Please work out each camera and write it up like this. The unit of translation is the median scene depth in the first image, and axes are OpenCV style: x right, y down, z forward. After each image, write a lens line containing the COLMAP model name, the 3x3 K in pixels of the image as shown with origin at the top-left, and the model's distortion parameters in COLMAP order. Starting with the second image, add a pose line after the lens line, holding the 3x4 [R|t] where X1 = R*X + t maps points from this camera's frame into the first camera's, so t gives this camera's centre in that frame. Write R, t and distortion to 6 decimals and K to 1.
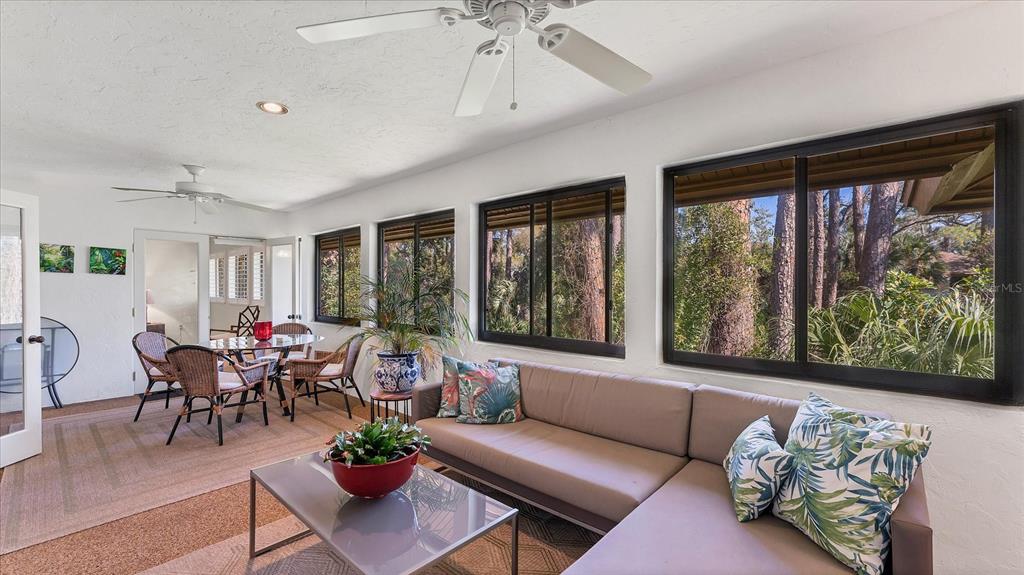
lens RADIAL K [[425.9, 0, 513.8], [0, 425.9, 287.0], [0, 0, 1]] dist [0.001916, 0.000979]
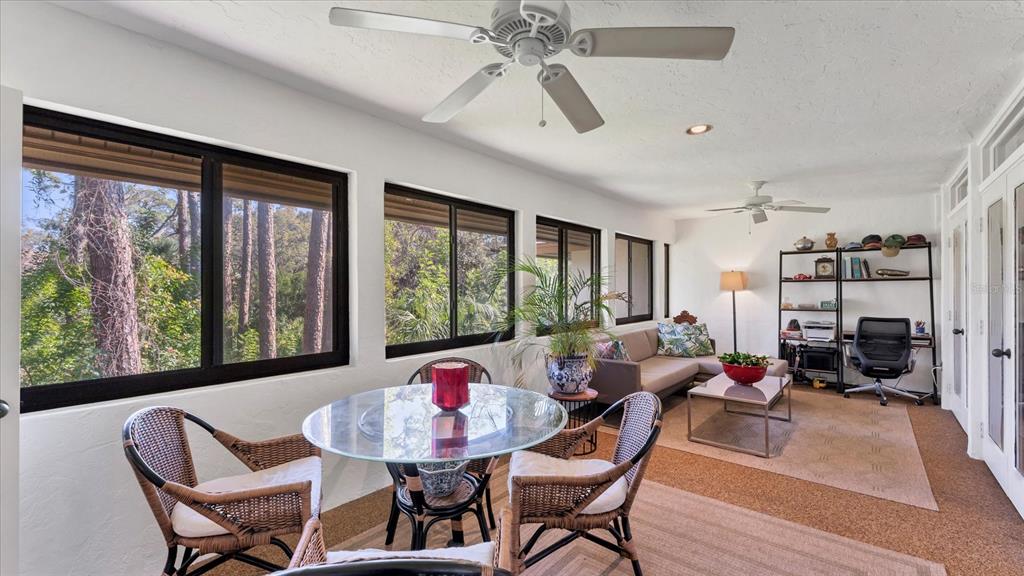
lens RADIAL K [[425.9, 0, 512.5], [0, 425.9, 284.7], [0, 0, 1]] dist [0.001916, 0.000979]
pose [[-0.033664, 0.005813, 0.999416, -0.975588], [0.003896, 0.999976, -0.005685, -0.005342], [-0.999426, 0.003703, -0.033686, 0.894210]]
